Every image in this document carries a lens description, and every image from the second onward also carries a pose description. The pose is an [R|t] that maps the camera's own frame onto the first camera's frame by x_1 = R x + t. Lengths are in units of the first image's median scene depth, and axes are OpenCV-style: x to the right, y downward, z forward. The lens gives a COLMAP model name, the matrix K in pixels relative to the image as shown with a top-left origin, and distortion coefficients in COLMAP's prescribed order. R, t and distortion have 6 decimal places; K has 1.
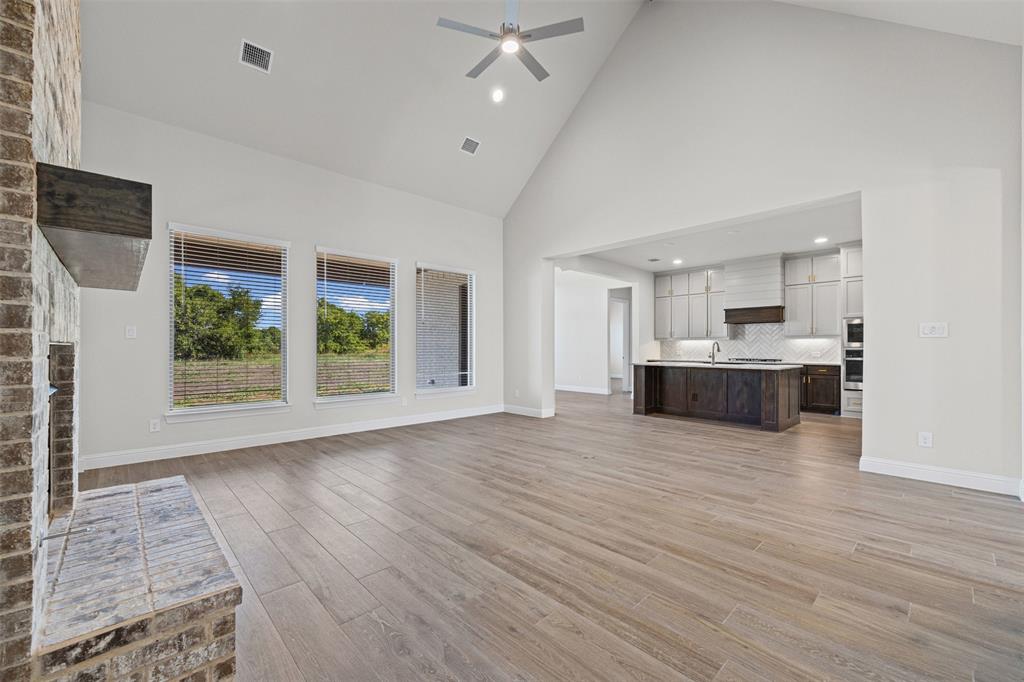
lens RADIAL K [[414.6, 0, 510.7], [0, 414.6, 347.7], [0, 0, 1]] dist [-0.000851, 0.000379]
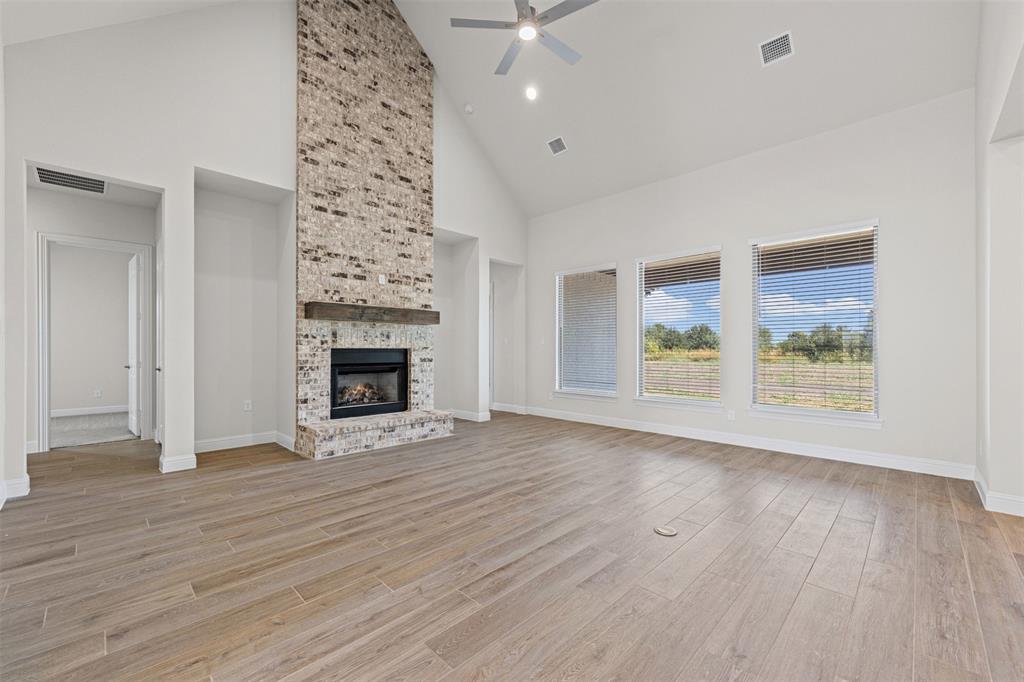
lens RADIAL K [[414.6, 0, 509.4], [0, 414.6, 346.4], [0, 0, 1]] dist [-0.000851, 0.000379]
pose [[0.028541, -0.012913, -0.999509, 1.168766], [0.001164, 0.999916, -0.012885, 0.008784], [0.999592, -0.000796, 0.028553, 1.142923]]
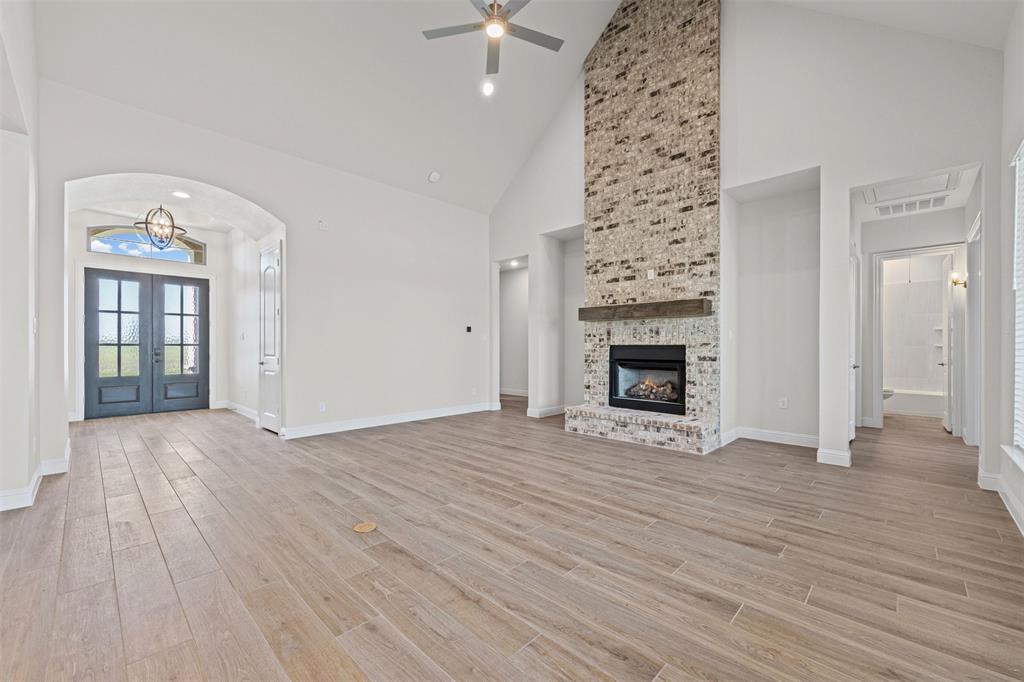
lens RADIAL K [[414.6, 0, 507.1], [0, 414.6, 345.7], [0, 0, 1]] dist [-0.000851, 0.000379]
pose [[-0.999436, -0.004183, -0.033307, 0.005401], [-0.004107, 0.999989, -0.002361, 0.004012], [0.033316, -0.002223, -0.999442, 2.411006]]
